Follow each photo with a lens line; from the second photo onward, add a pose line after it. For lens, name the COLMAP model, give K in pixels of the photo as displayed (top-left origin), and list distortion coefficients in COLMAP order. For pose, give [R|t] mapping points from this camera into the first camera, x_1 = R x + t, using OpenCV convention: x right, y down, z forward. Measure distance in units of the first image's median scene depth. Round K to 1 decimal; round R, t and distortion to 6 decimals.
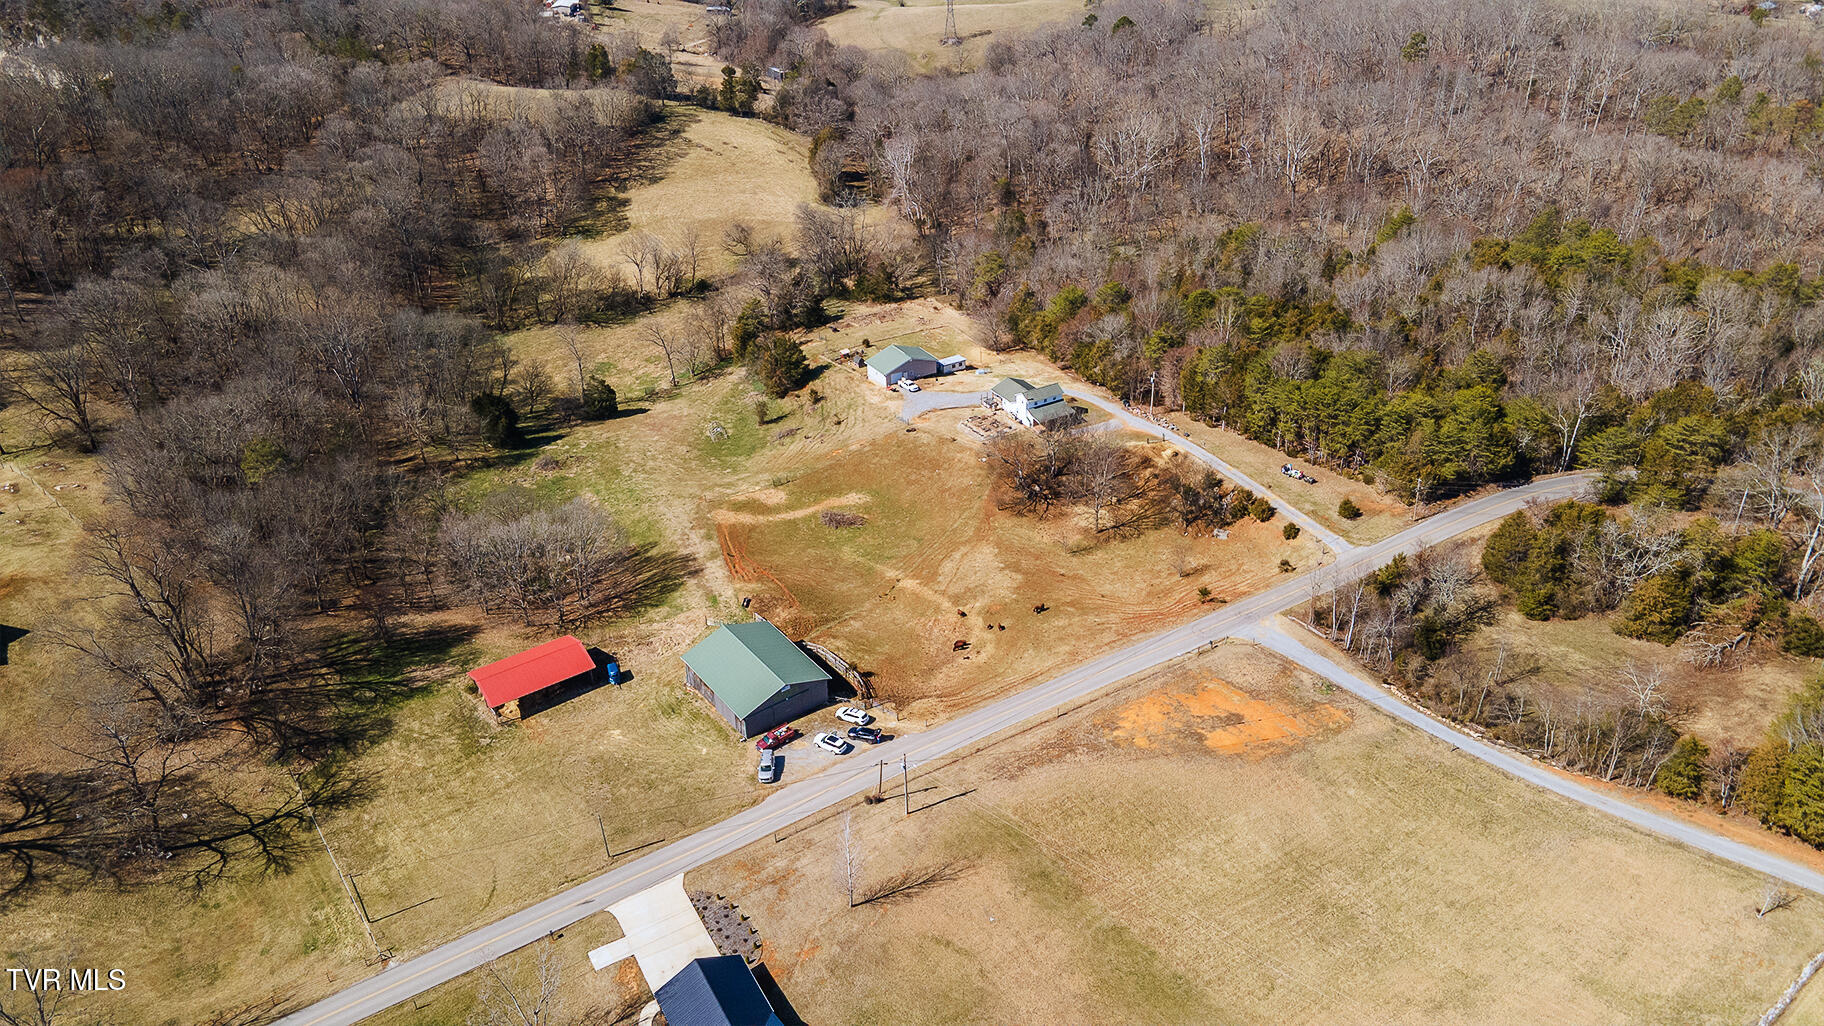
lens RADIAL K [[1316.9, 0, 912.0], [0, 1316.9, 513.0], [0, 0, 1]] dist [0.042251, -0.002233]
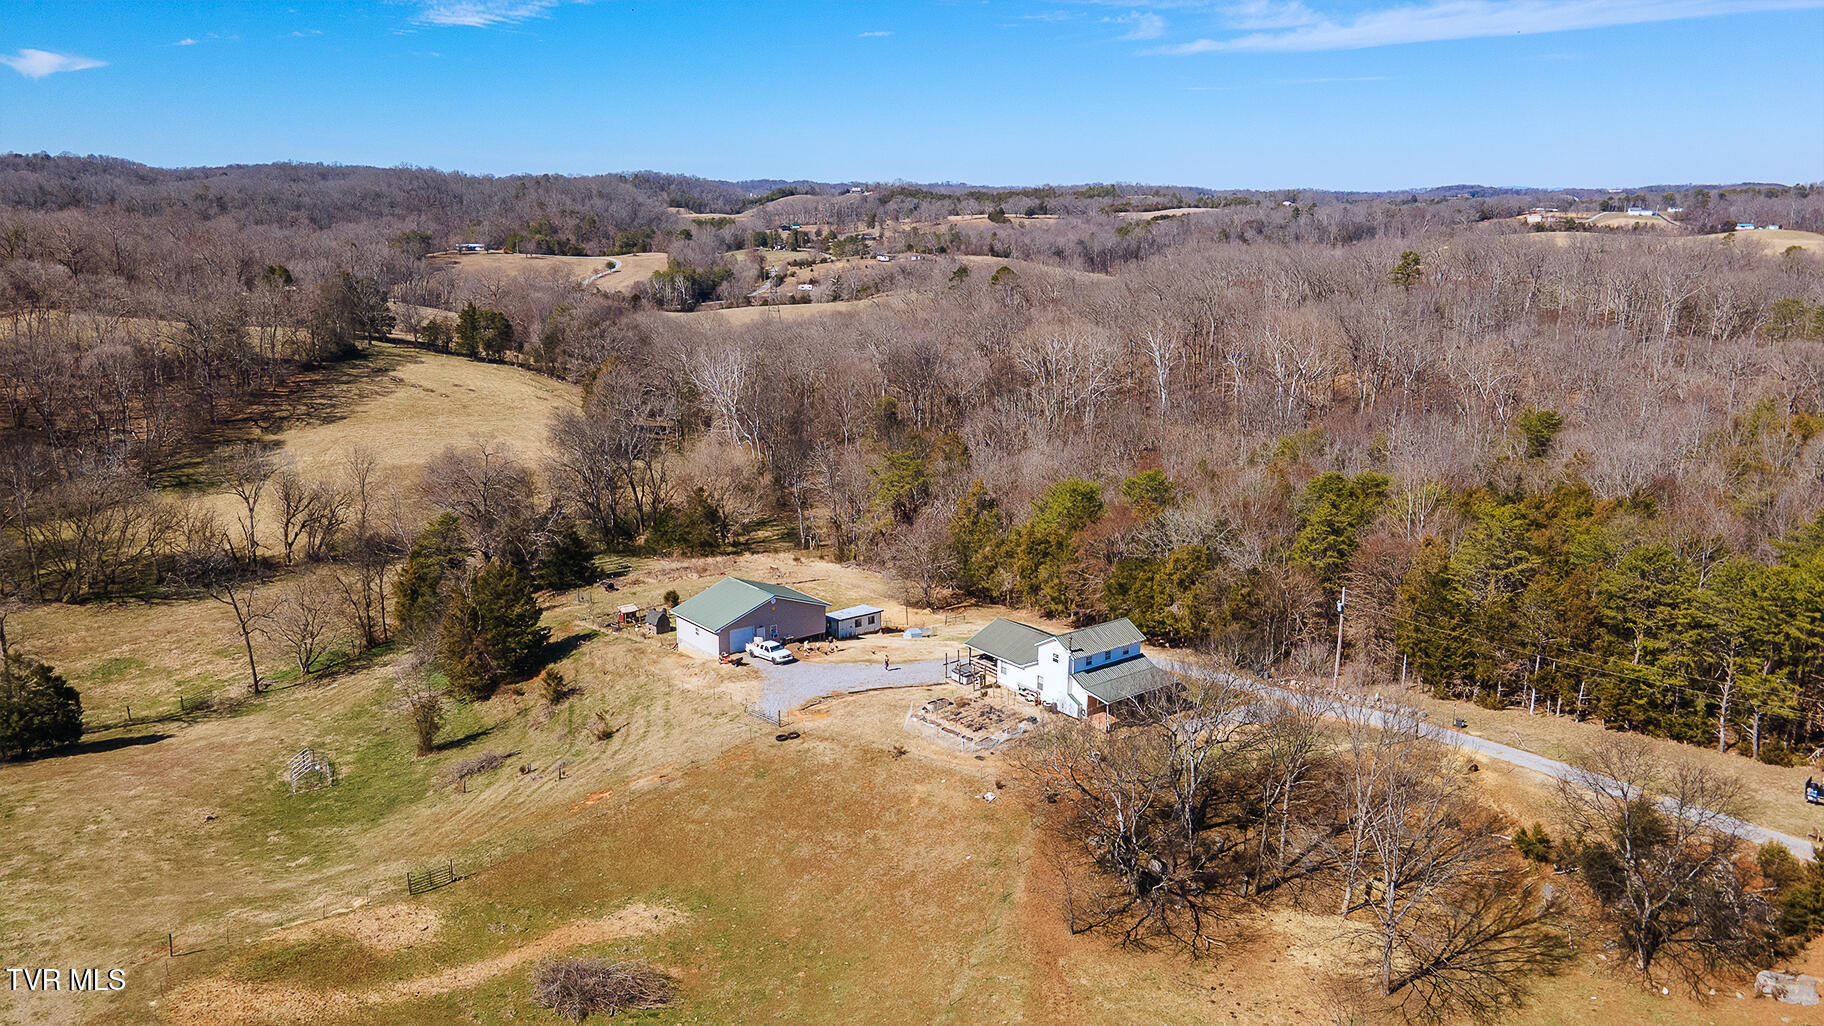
lens RADIAL K [[1316.9, 0, 912.0], [0, 1316.9, 513.0], [0, 0, 1]] dist [0.042251, -0.002233]
pose [[0.987957, 0.003142, 0.154696, -0.027110], [0.044185, 0.952434, -0.301525, -0.004342], [-0.148285, 0.304729, 0.940825, 0.614983]]
